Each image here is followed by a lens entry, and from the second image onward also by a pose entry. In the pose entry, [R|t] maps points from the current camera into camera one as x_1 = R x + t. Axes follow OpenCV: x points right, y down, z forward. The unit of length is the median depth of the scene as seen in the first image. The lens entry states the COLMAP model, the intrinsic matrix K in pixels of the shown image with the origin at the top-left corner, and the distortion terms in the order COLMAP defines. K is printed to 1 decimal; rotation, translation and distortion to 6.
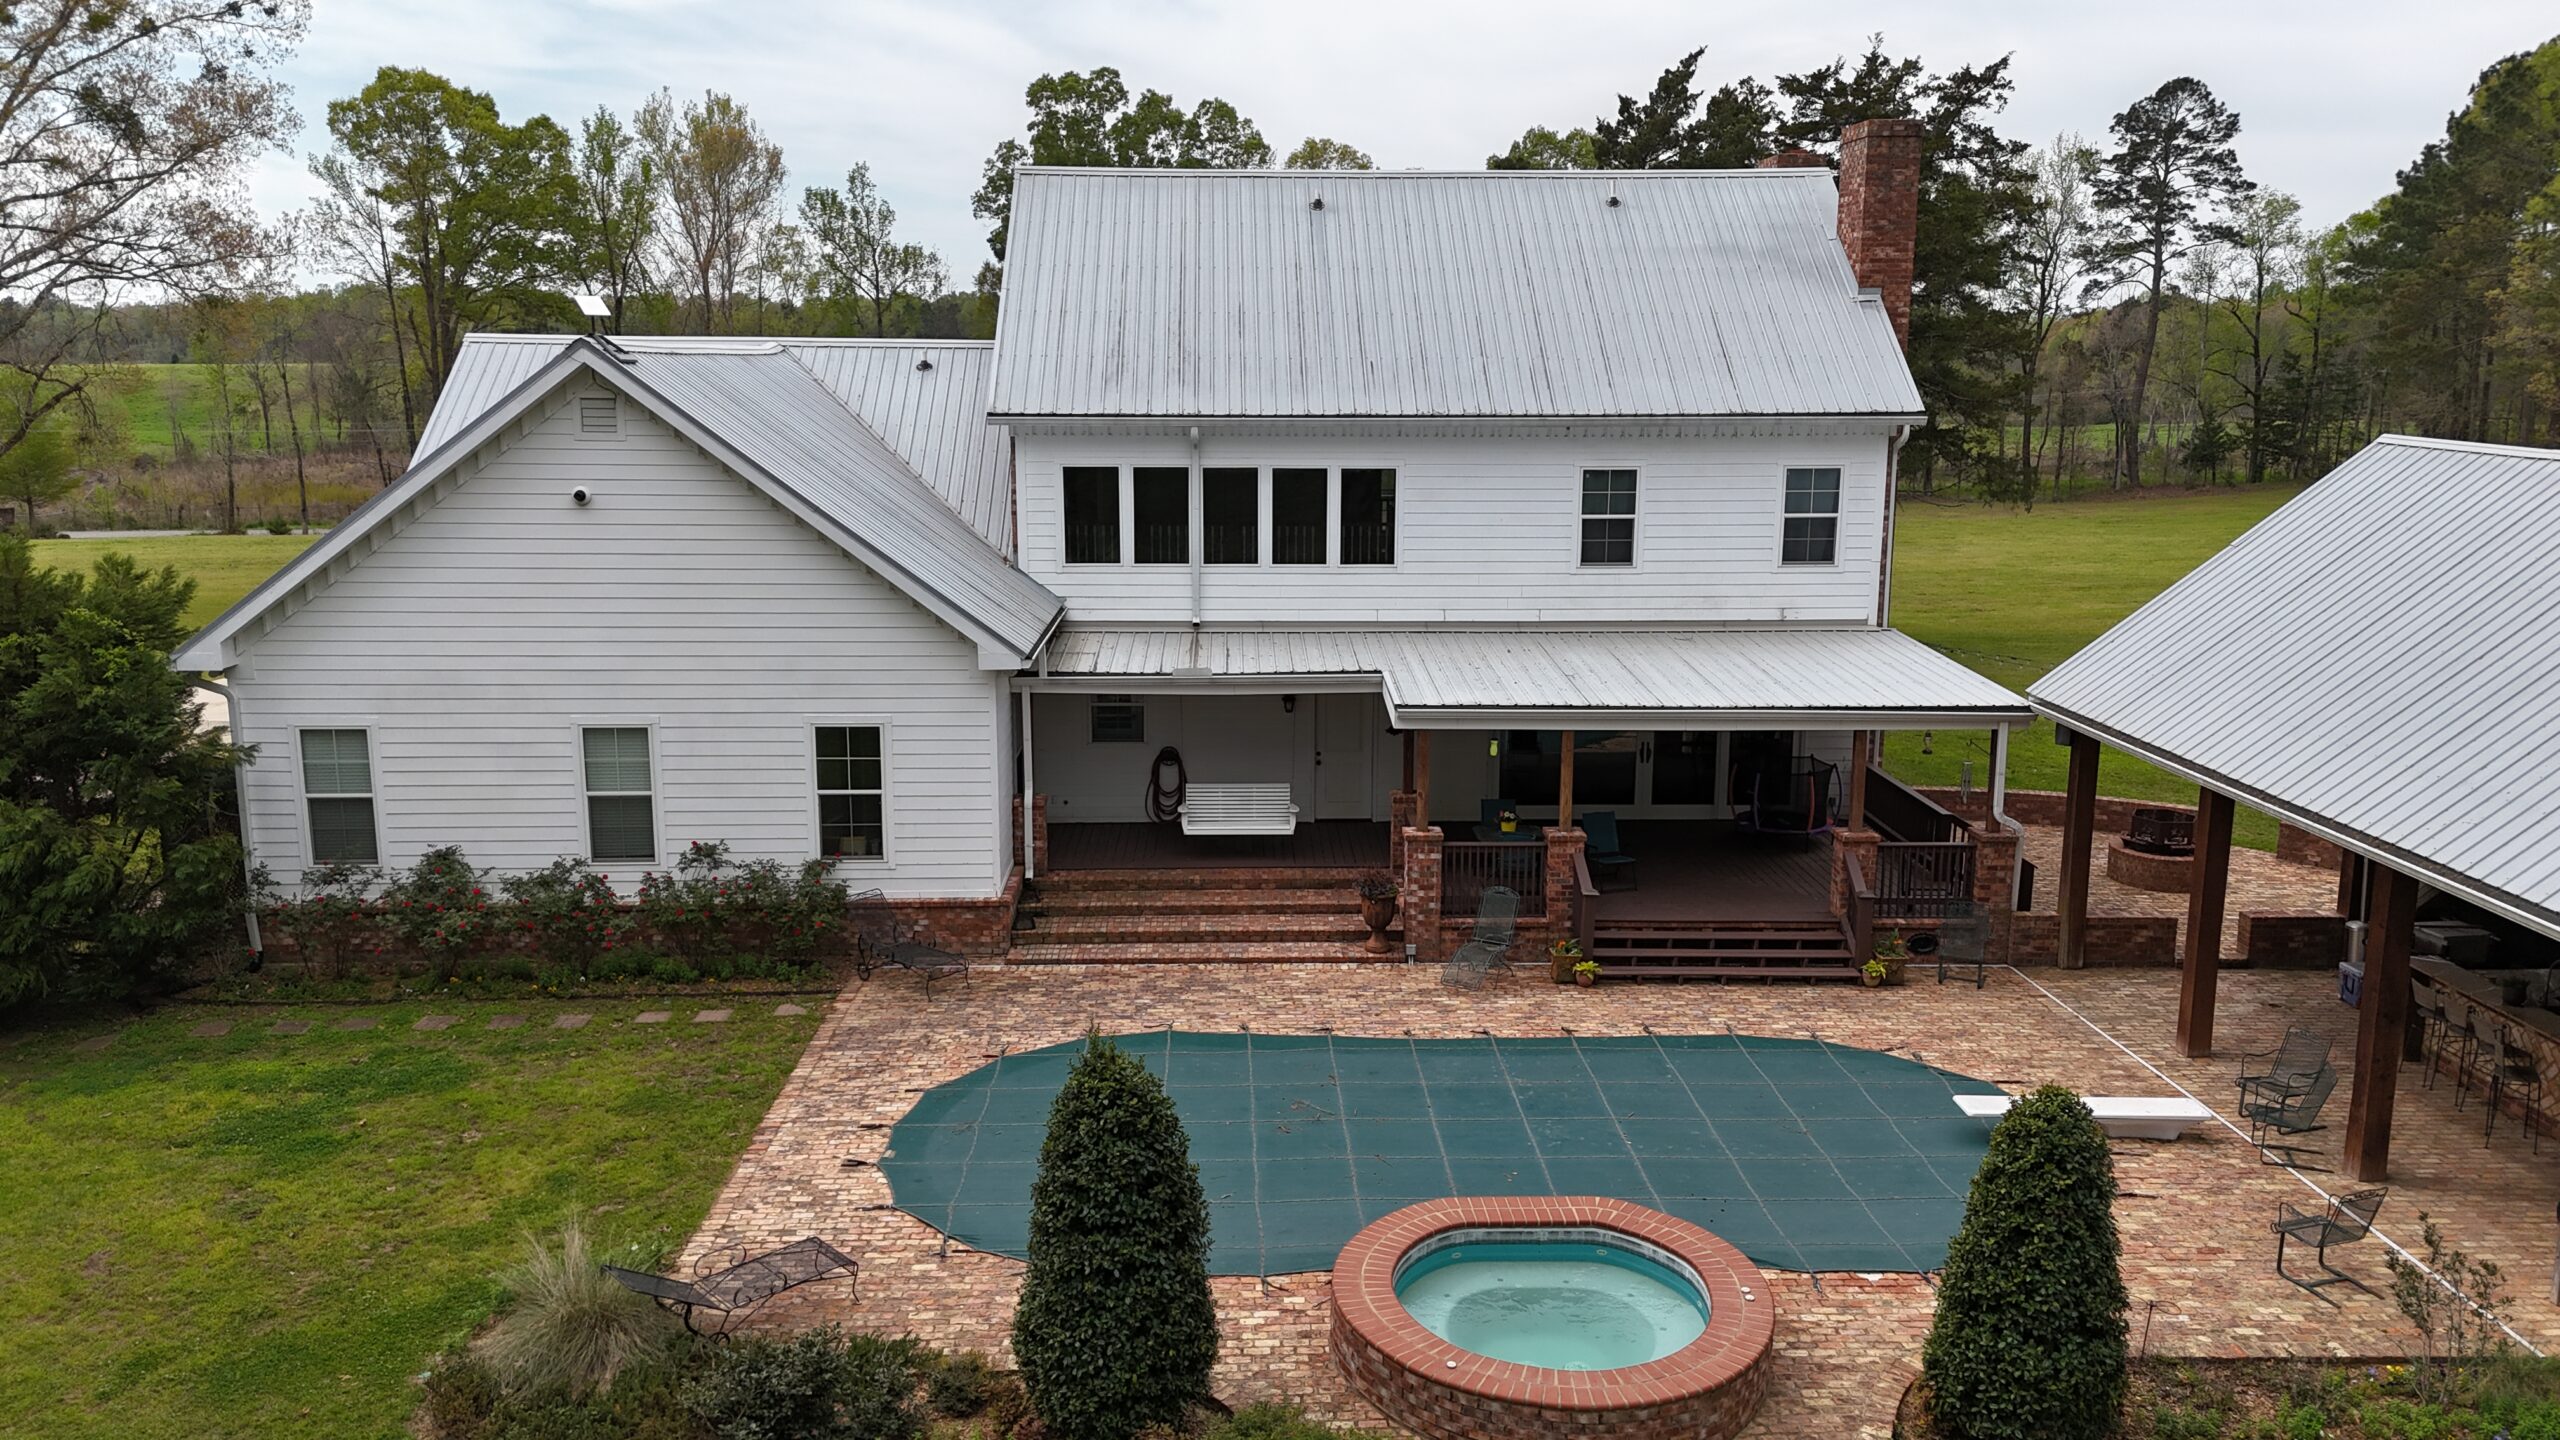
lens RADIAL K [[1896.8, 0, 1271.1], [0, 1896.8, 716.7], [0, 0, 1]] dist [0.079038, -0.074420]
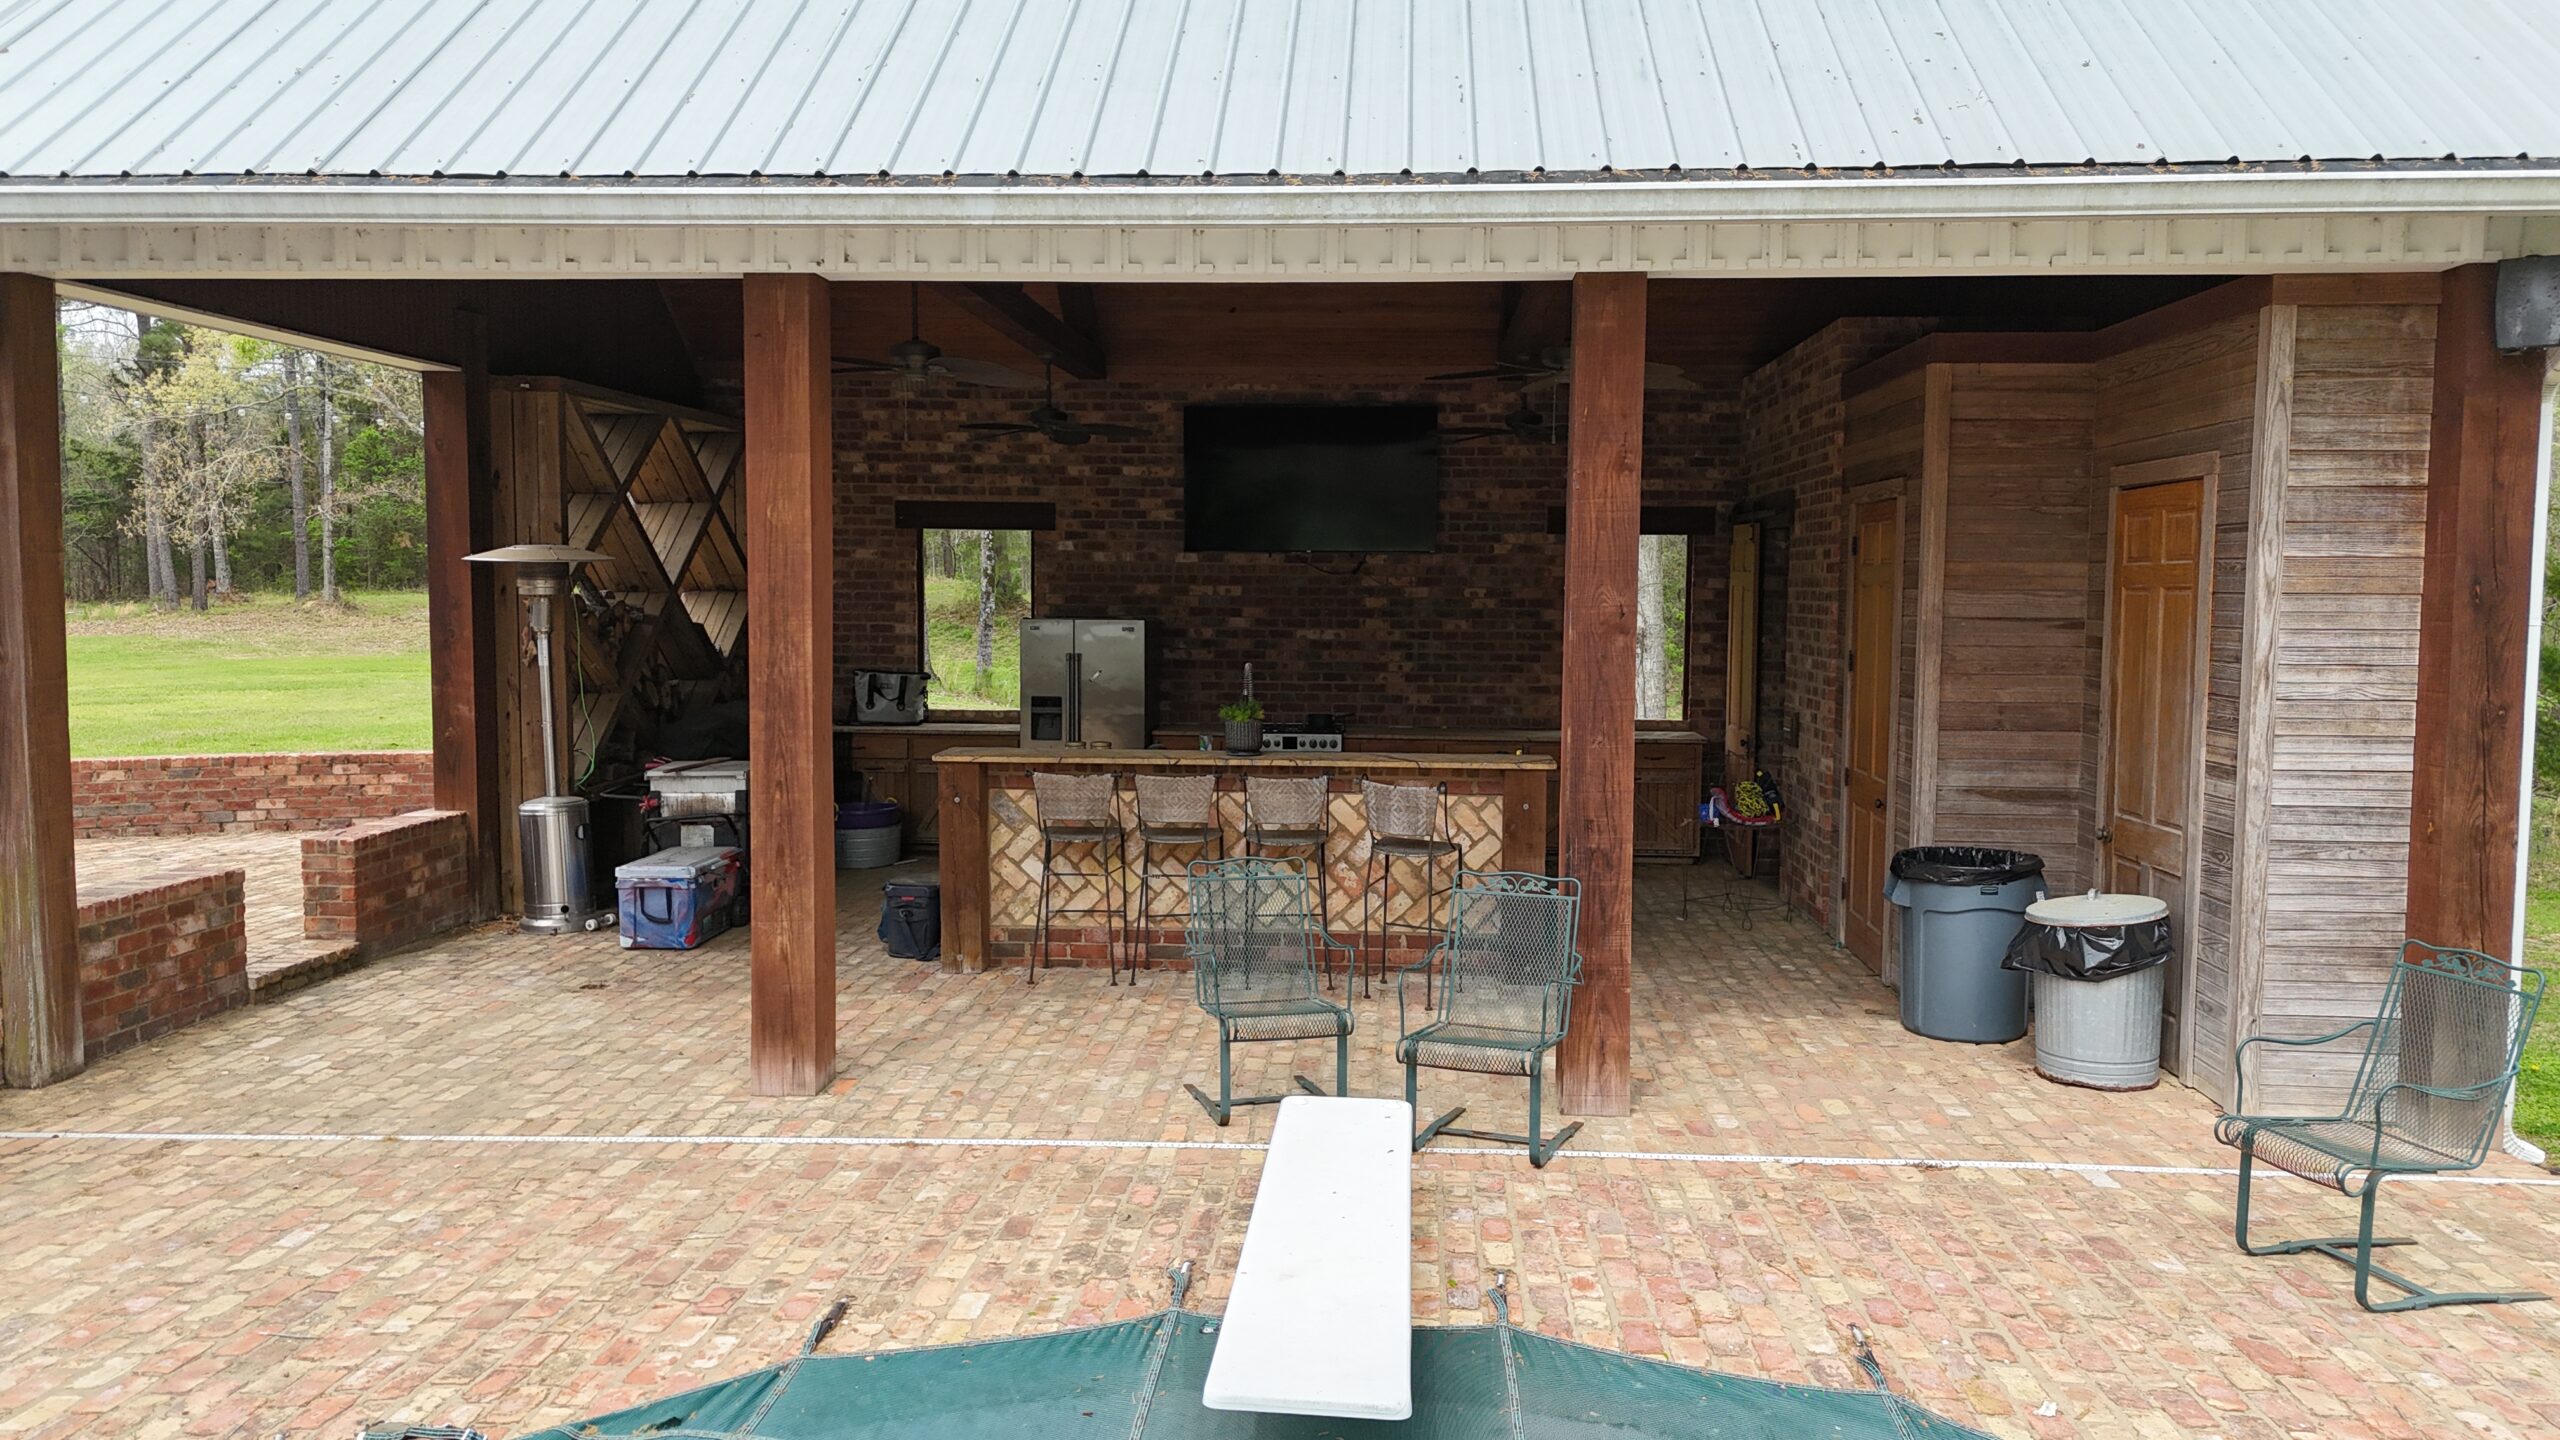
lens RADIAL K [[1896.8, 0, 1281.6], [0, 1896.8, 721.8], [0, 0, 1]] dist [0.079038, -0.074420]
pose [[0.089295, -0.076973, 0.993027, 0.120376], [0.178917, 0.982031, 0.060032, 0.090462], [-0.979804, 0.172309, 0.101462, 0.760754]]
